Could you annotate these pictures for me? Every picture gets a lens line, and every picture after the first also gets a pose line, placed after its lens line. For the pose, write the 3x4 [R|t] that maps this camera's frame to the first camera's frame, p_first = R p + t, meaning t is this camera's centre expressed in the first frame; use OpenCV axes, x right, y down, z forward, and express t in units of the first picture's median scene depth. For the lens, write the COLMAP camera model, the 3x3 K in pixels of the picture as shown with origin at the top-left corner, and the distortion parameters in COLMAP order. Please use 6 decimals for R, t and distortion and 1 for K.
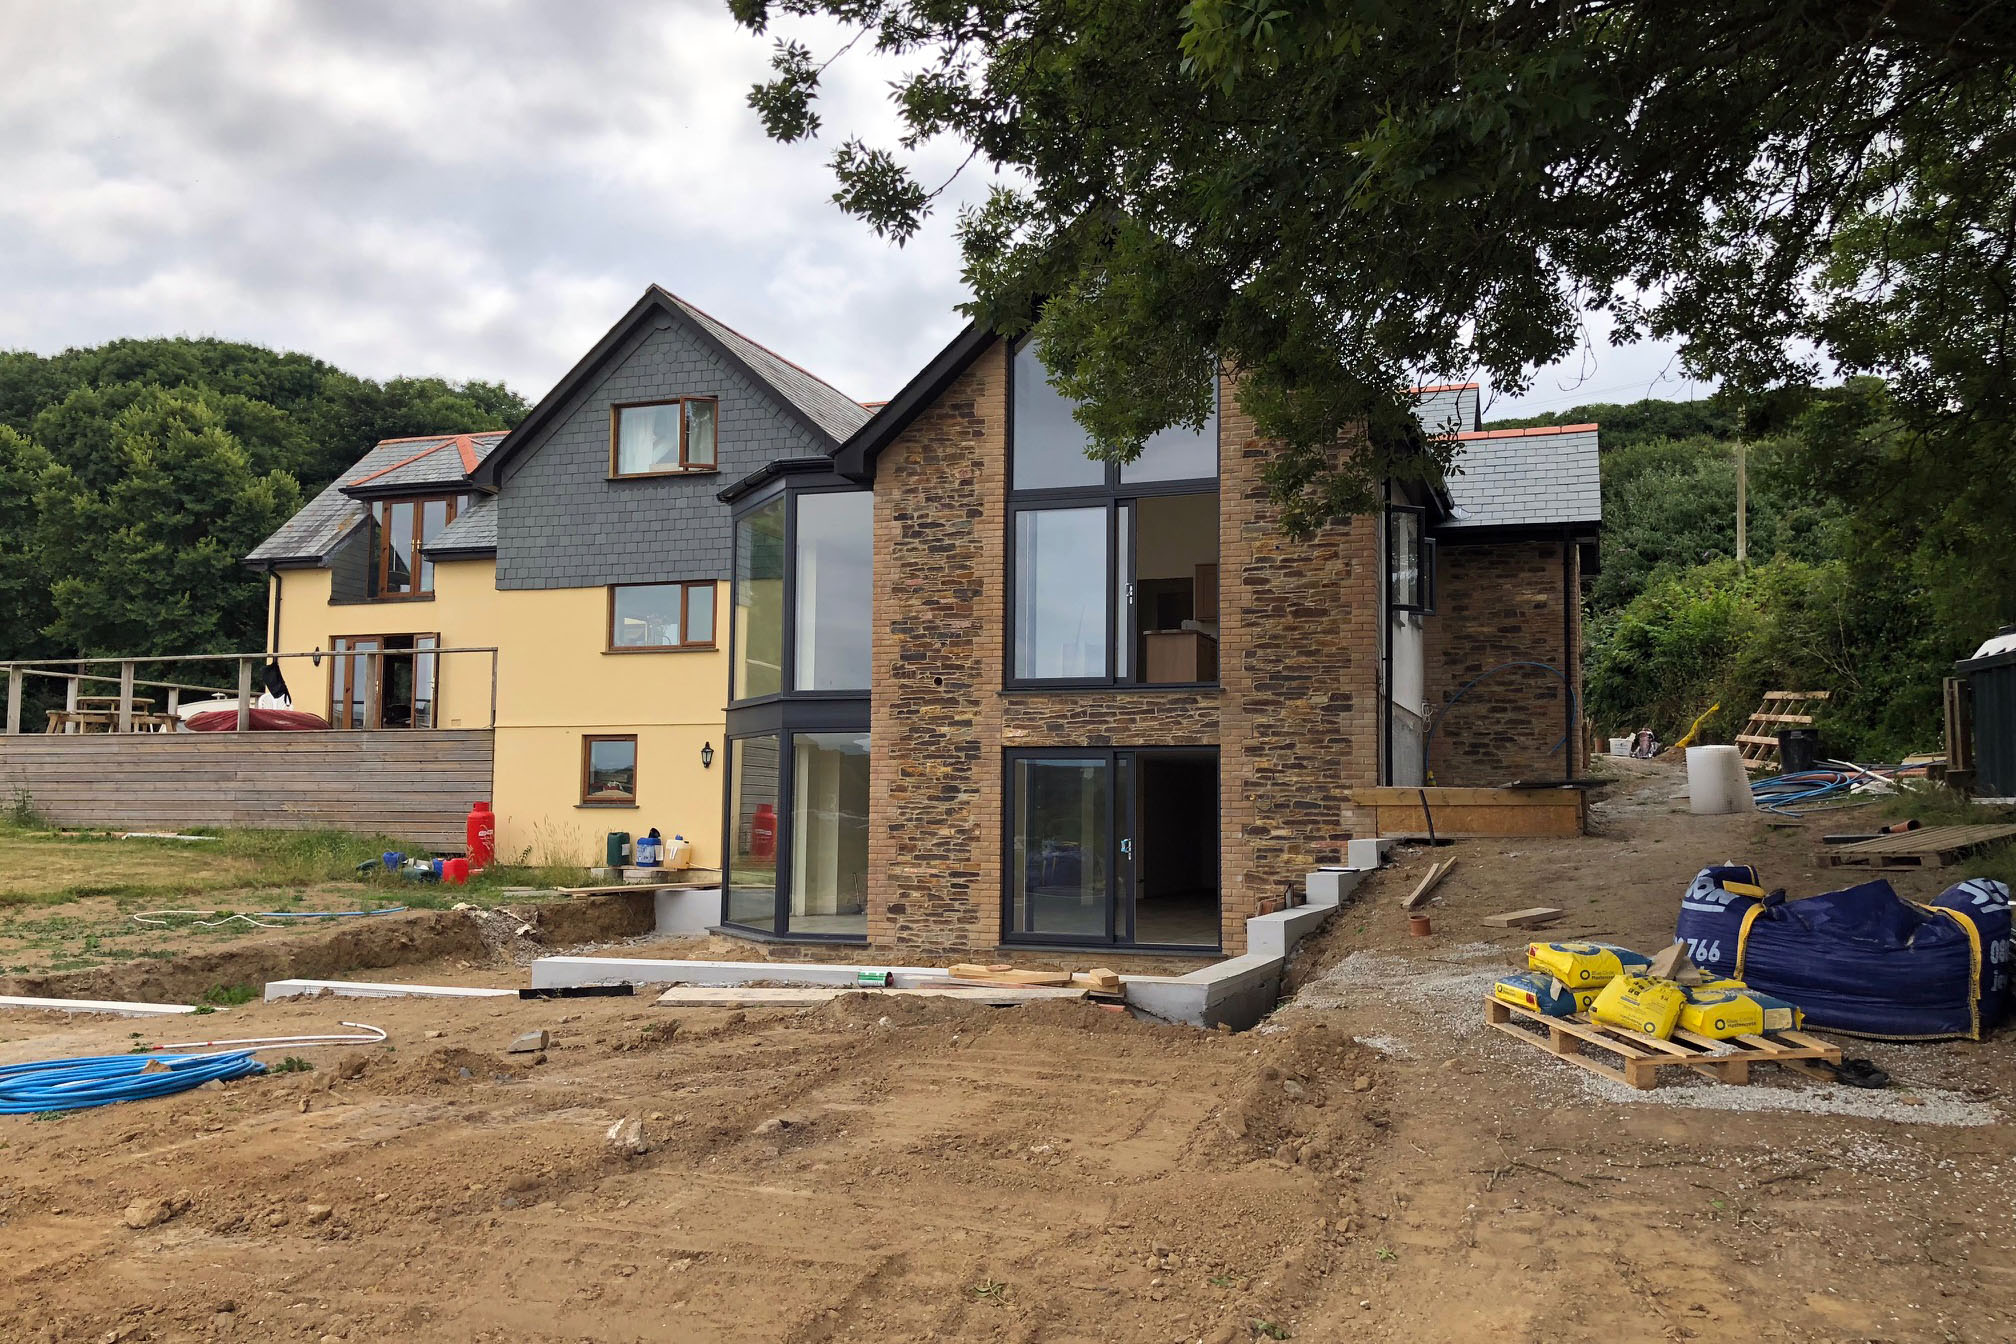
lens RADIAL K [[1616.2, 0, 1014.4], [0, 1616.2, 674.9], [0, 0, 1]] dist [0.025257, -0.009363]
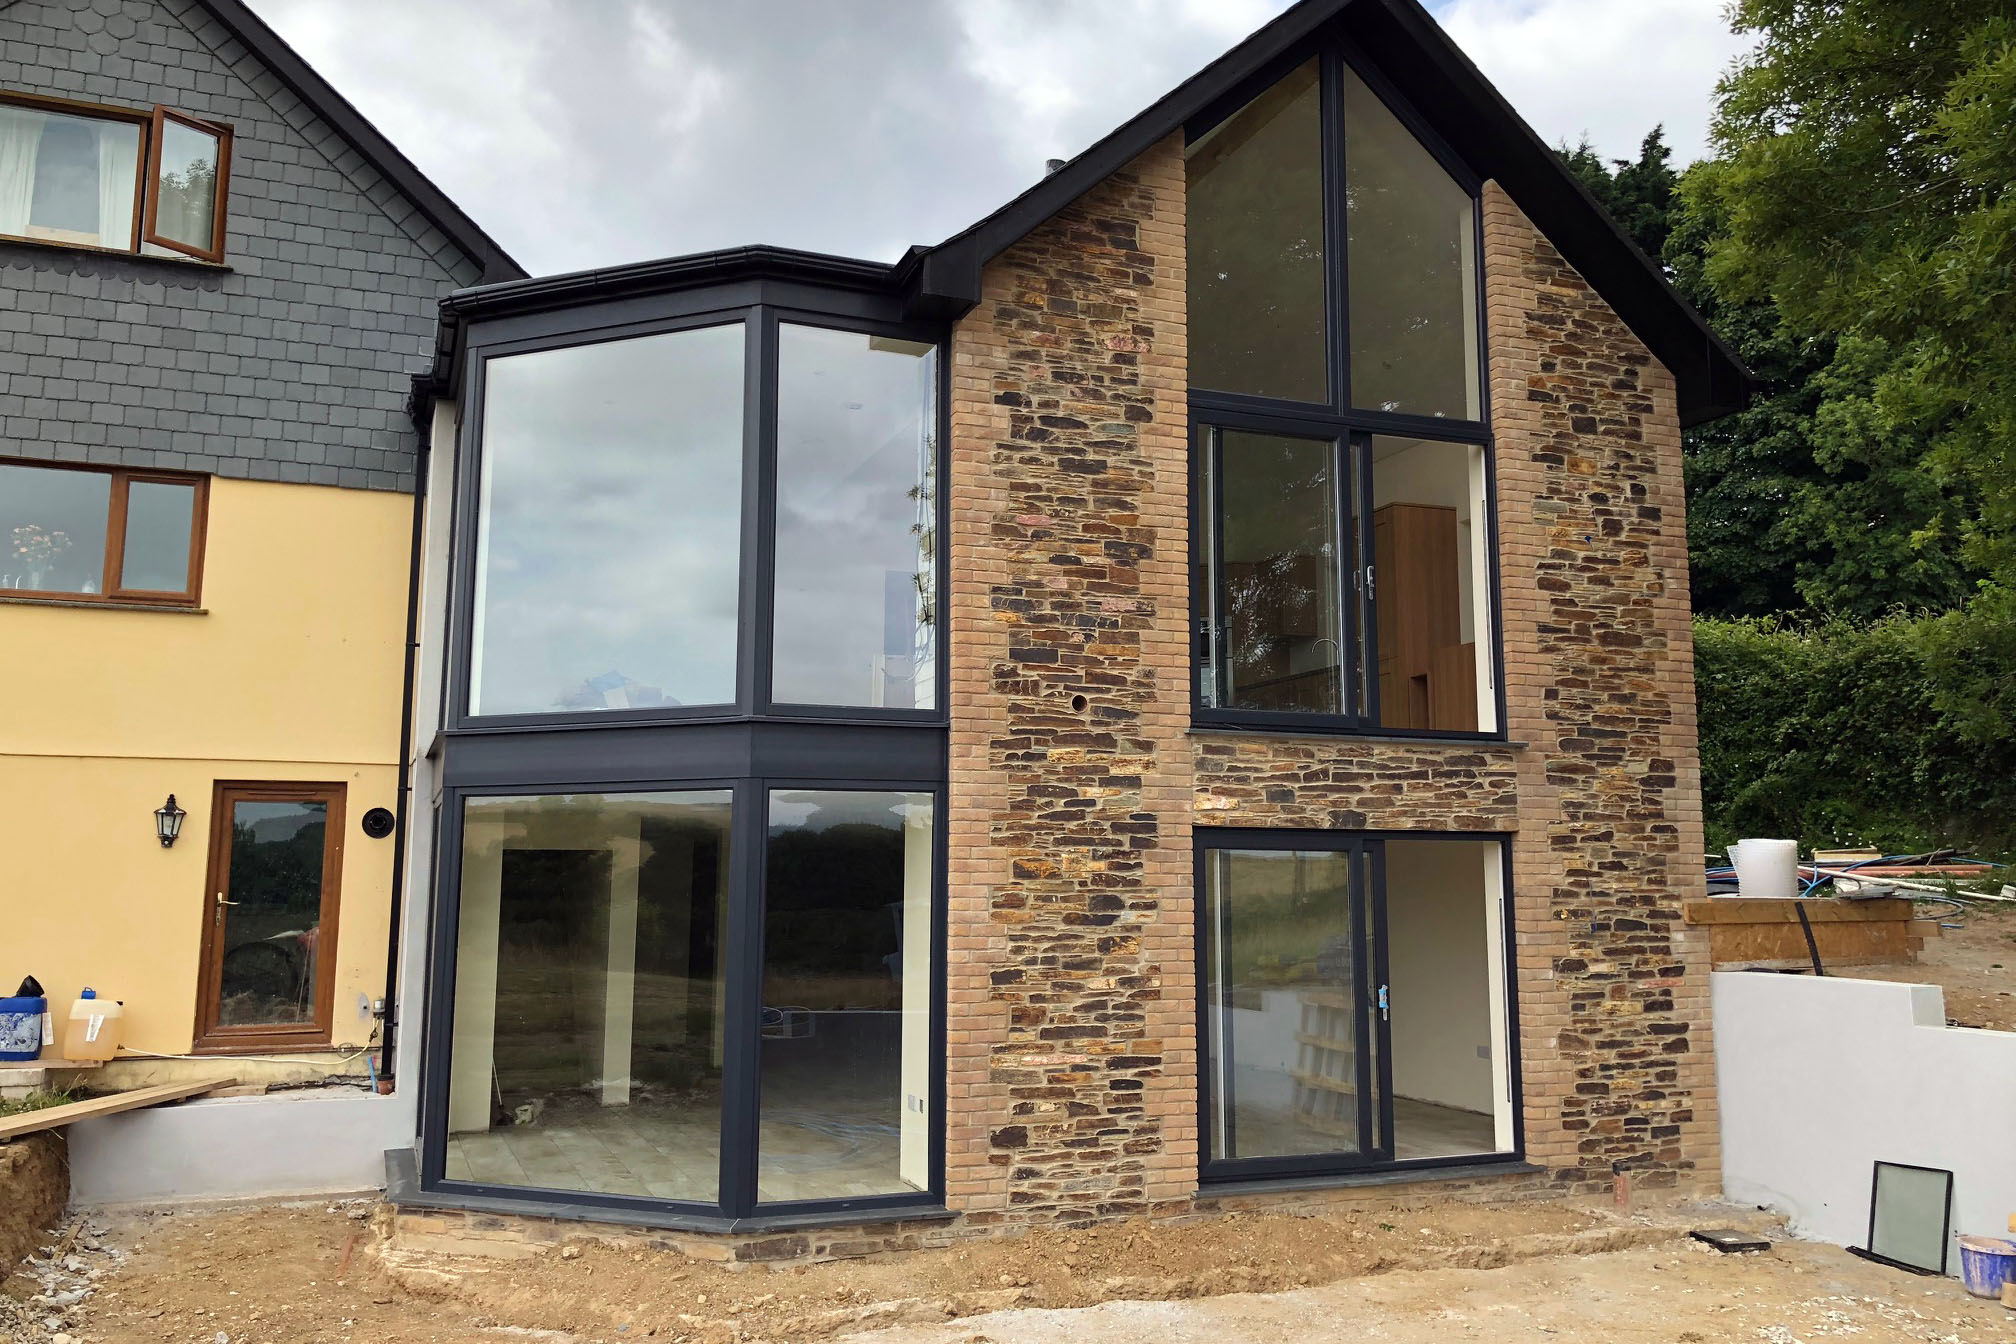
lens RADIAL K [[1616.2, 0, 1008.1], [0, 1616.2, 630.1], [0, 0, 1]] dist [0.025257, -0.009363]
pose [[0.762088, 0.094159, 0.640590, -0.422461], [-0.051457, 0.995048, -0.085043, 0.027192], [-0.645425, 0.031848, 0.763159, 0.600915]]
